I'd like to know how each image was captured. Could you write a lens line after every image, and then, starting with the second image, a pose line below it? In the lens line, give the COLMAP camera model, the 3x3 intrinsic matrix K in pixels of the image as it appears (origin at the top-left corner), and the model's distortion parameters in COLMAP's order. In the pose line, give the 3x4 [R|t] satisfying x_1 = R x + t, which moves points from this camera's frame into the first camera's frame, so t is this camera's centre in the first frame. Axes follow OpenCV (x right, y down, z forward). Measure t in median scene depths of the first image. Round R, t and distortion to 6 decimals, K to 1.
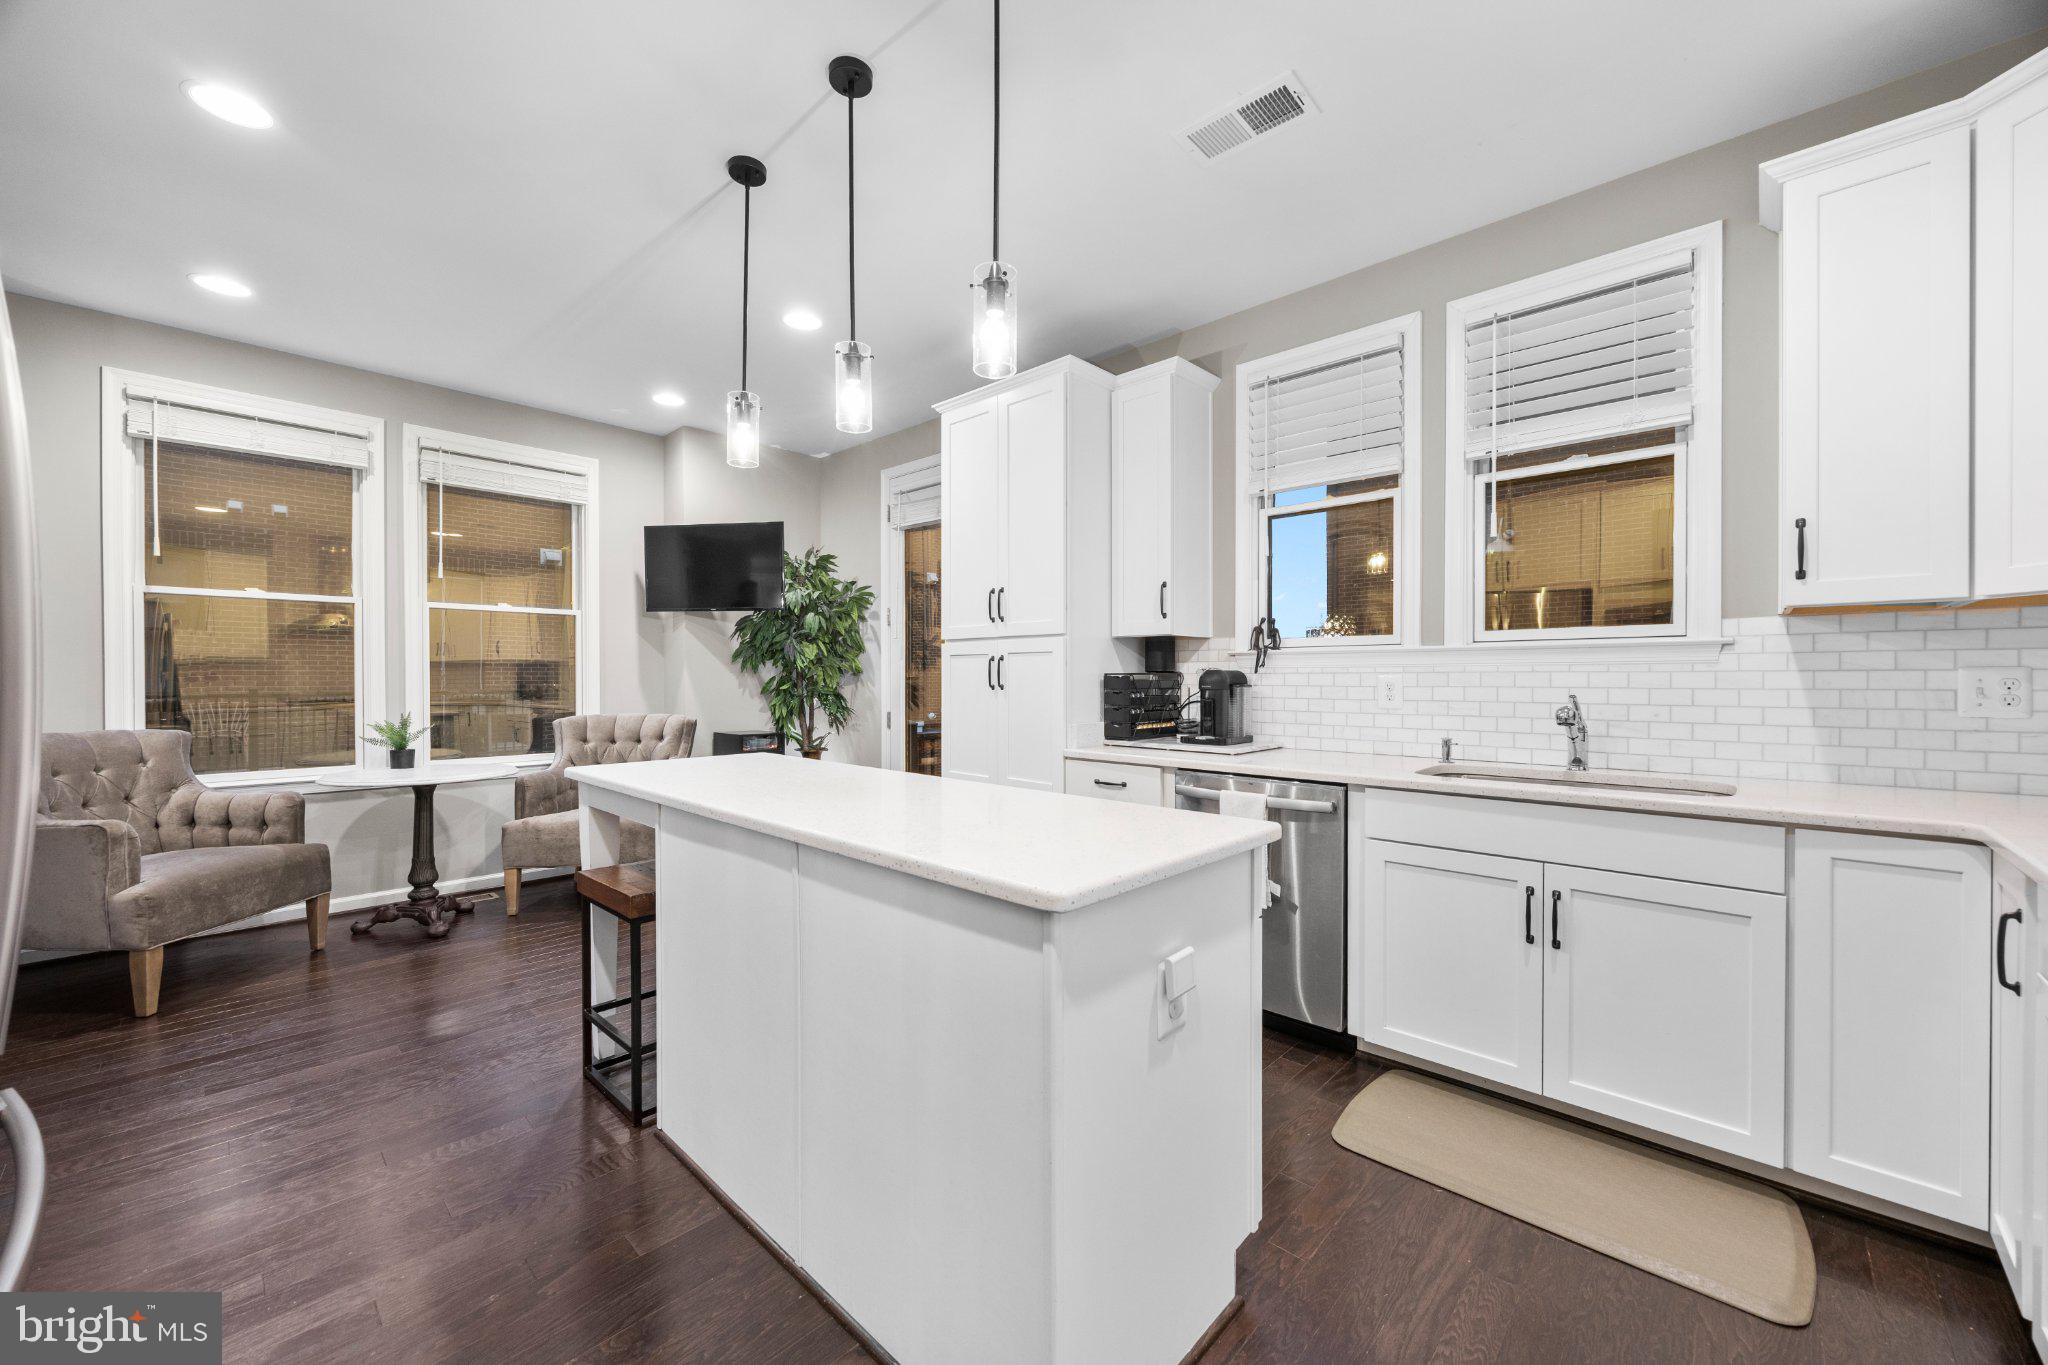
lens RADIAL K [[774.2, 0, 1027.8], [0, 774.2, 685.5], [0, 0, 1]] dist [0.001124, -0.000186]
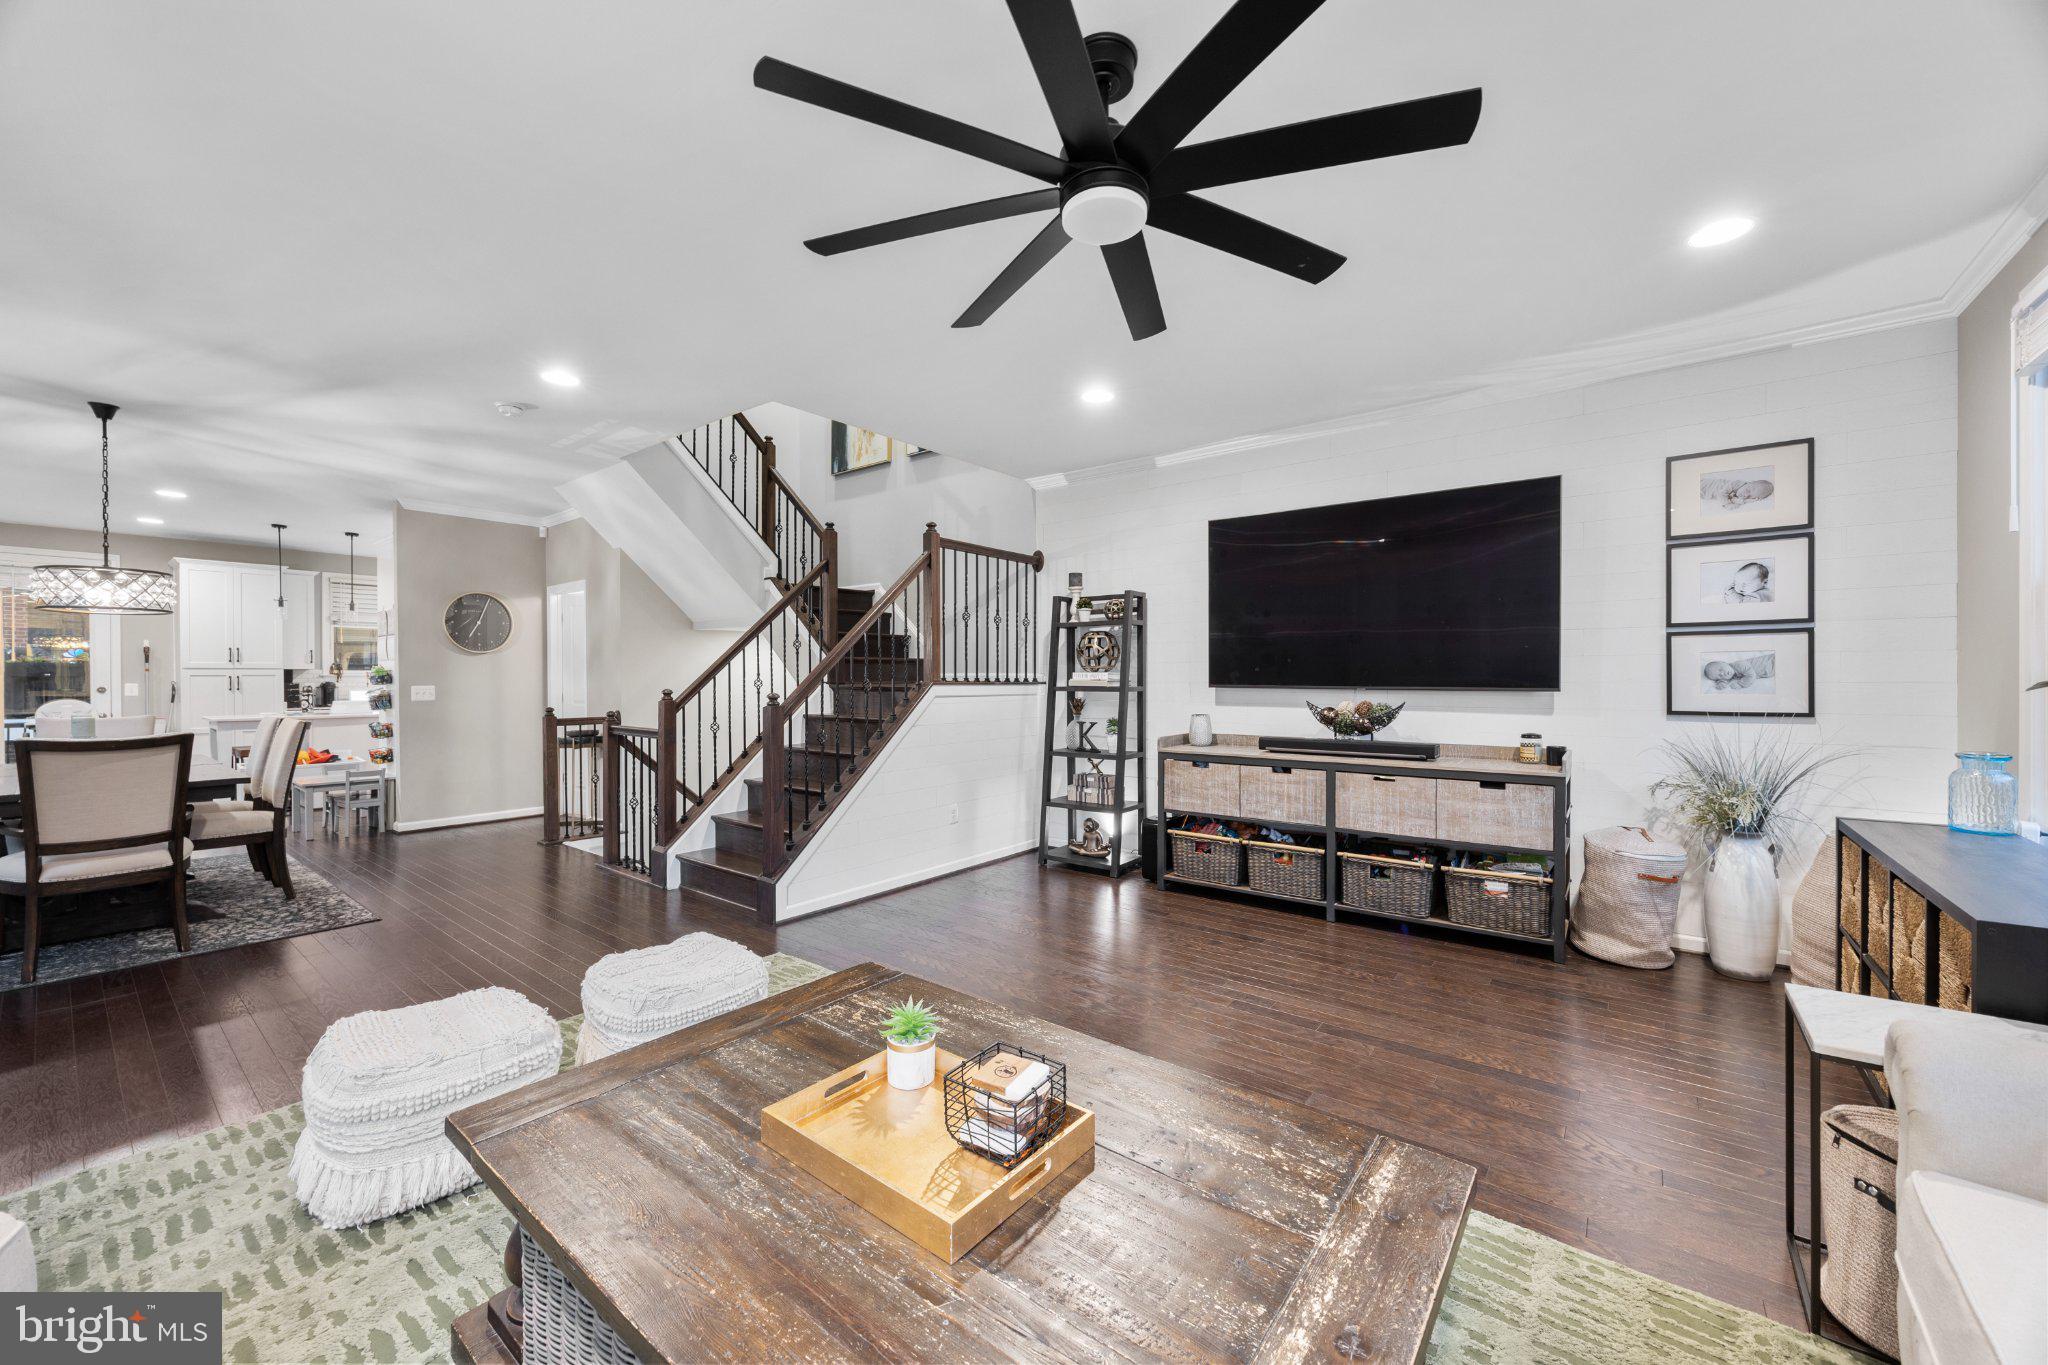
lens RADIAL K [[774.2, 0, 1025.2], [0, 774.2, 679.5], [0, 0, 1]] dist [0.001124, -0.000186]
pose [[-0.076903, -0.002693, 0.997035, -2.189906], [0.013902, 0.999896, 0.003773, -0.002588], [-0.996942, 0.014150, -0.076858, -1.054058]]
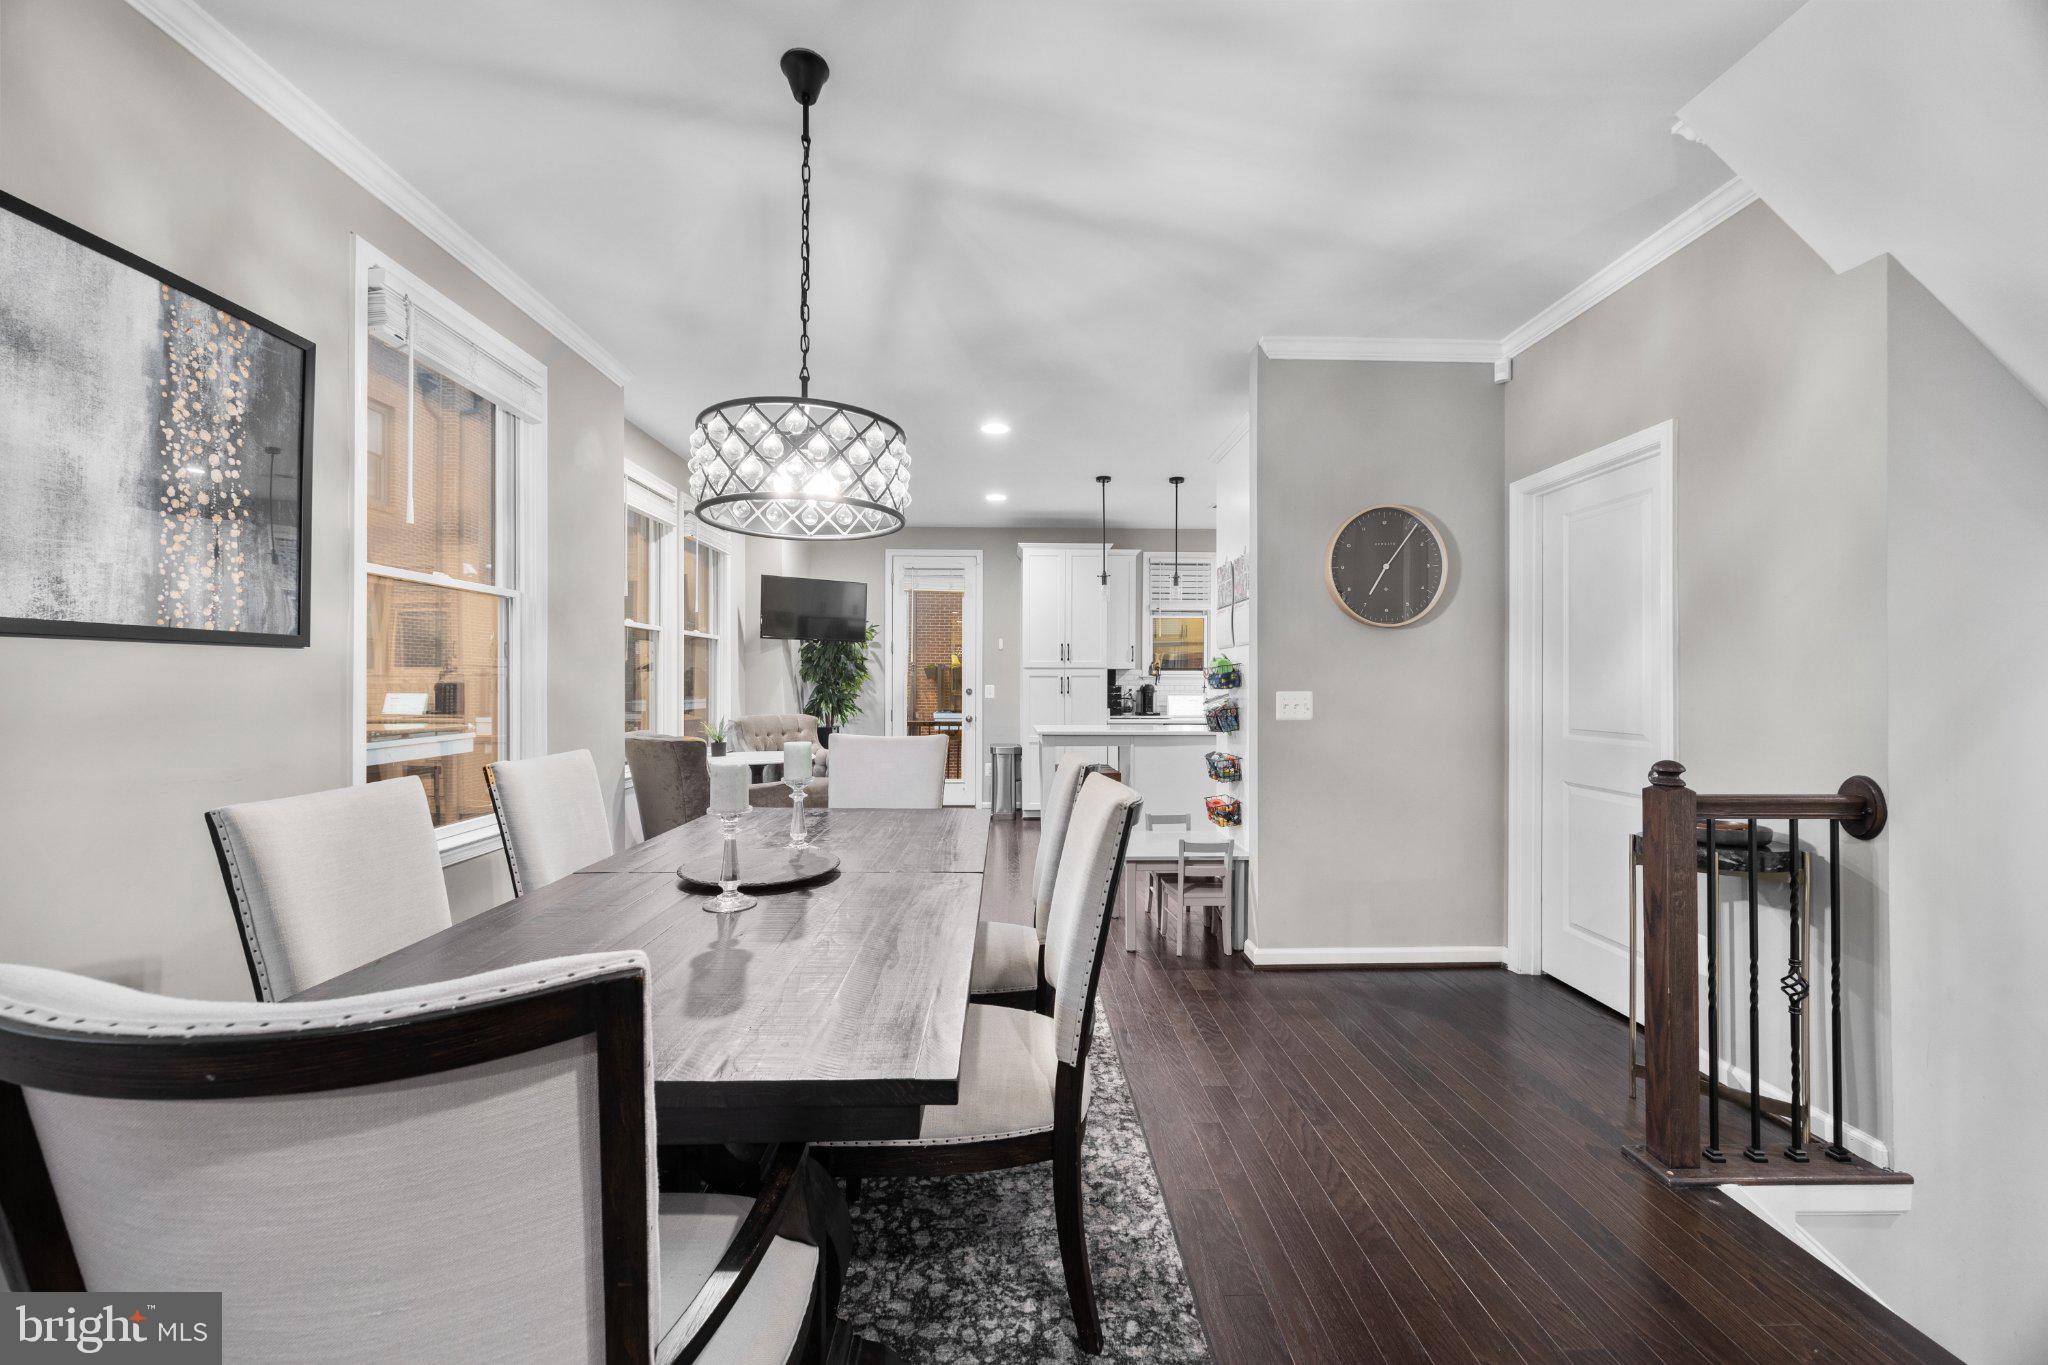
lens RADIAL K [[774.2, 0, 1025.8], [0, 774.2, 678.4], [0, 0, 1]] dist [0.001124, -0.000186]
pose [[0.717394, 0.006508, 0.696637, -1.271984], [0.004913, 0.999884, -0.014401, -0.005312], [-0.696650, 0.013754, 0.717279, -0.320625]]
